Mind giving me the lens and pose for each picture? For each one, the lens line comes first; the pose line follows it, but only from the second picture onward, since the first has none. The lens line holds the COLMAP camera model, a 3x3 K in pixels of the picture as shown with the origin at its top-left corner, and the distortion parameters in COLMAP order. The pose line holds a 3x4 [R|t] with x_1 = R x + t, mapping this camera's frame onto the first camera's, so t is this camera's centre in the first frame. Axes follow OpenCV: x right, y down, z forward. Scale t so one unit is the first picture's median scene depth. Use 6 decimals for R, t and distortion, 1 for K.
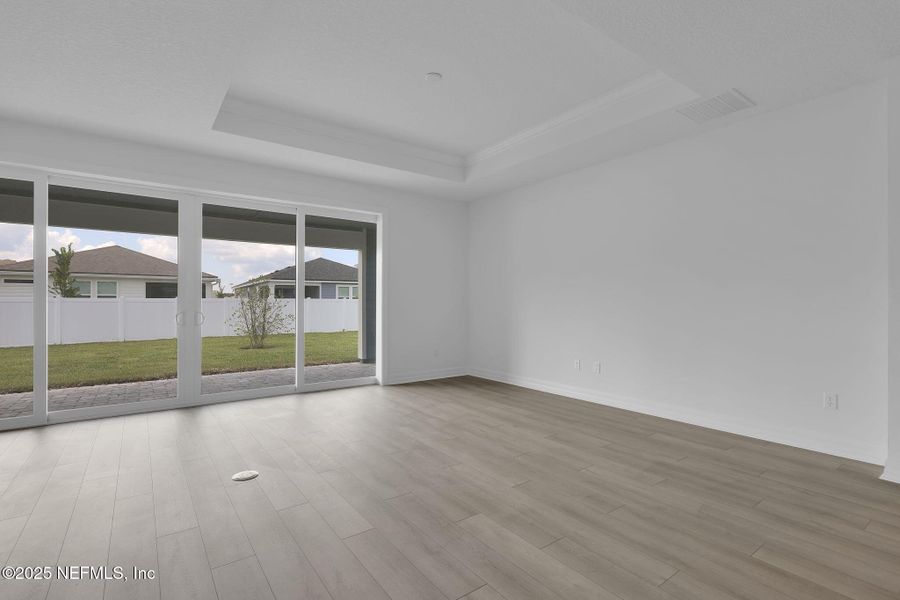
lens RADIAL K [[417.4, 0, 451.4], [0, 417.4, 298.7], [0, 0, 1]] dist [0.003538, 0.000449]
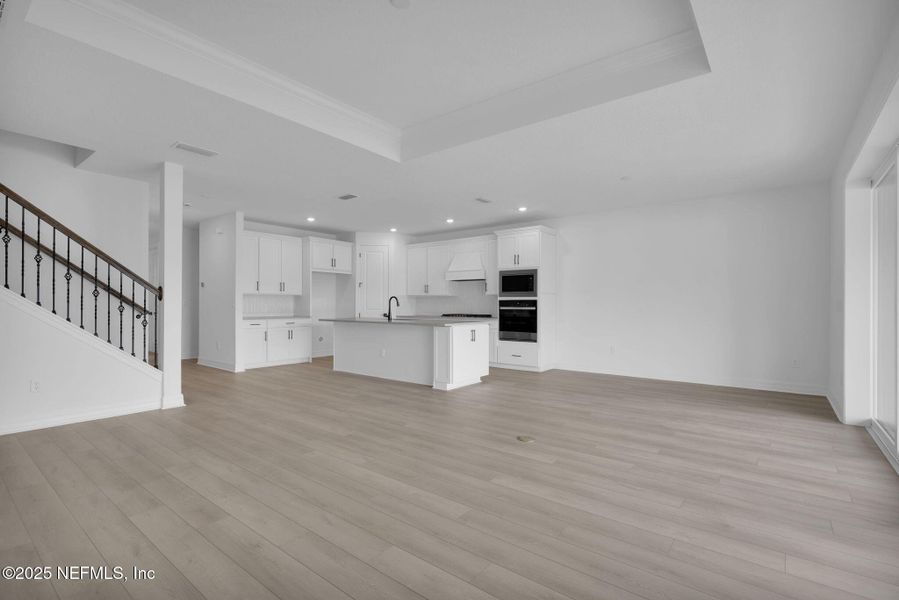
lens RADIAL K [[416.9, 0, 450.9], [0, 416.9, 298.7], [0, 0, 1]] dist [0.003538, 0.000449]
pose [[-0.965171, -0.003377, -0.261599, 0.035720], [-0.000598, 0.999943, -0.010703, 0.000412], [0.261620, -0.010174, -0.965117, 1.011520]]
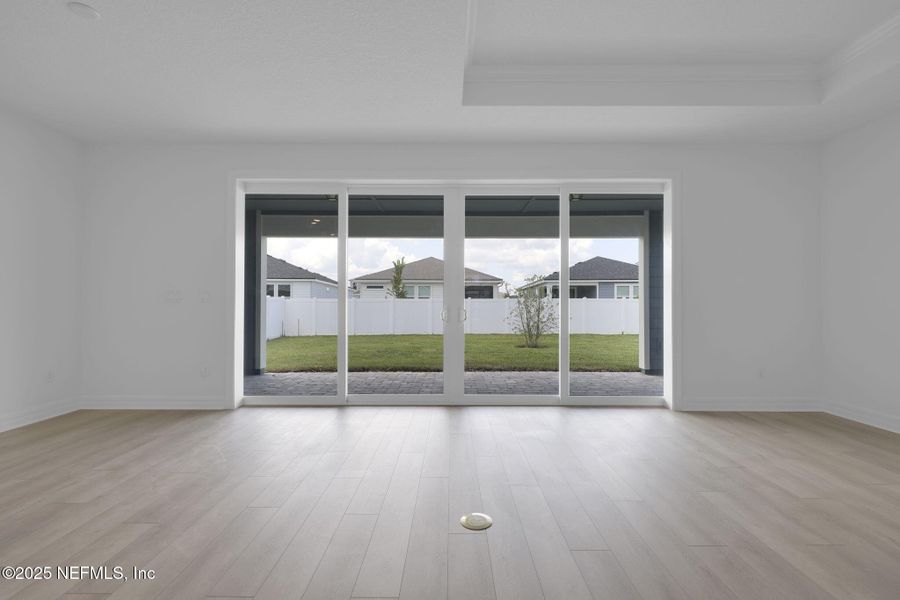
lens RADIAL K [[417.4, 0, 451.4], [0, 417.4, 298.7], [0, 0, 1]] dist [0.003538, 0.000449]
pose [[0.799164, -0.006239, -0.601081, -0.031996], [0.004398, 0.999980, -0.004532, 0.011110], [0.601097, 0.000978, 0.799176, 0.164305]]
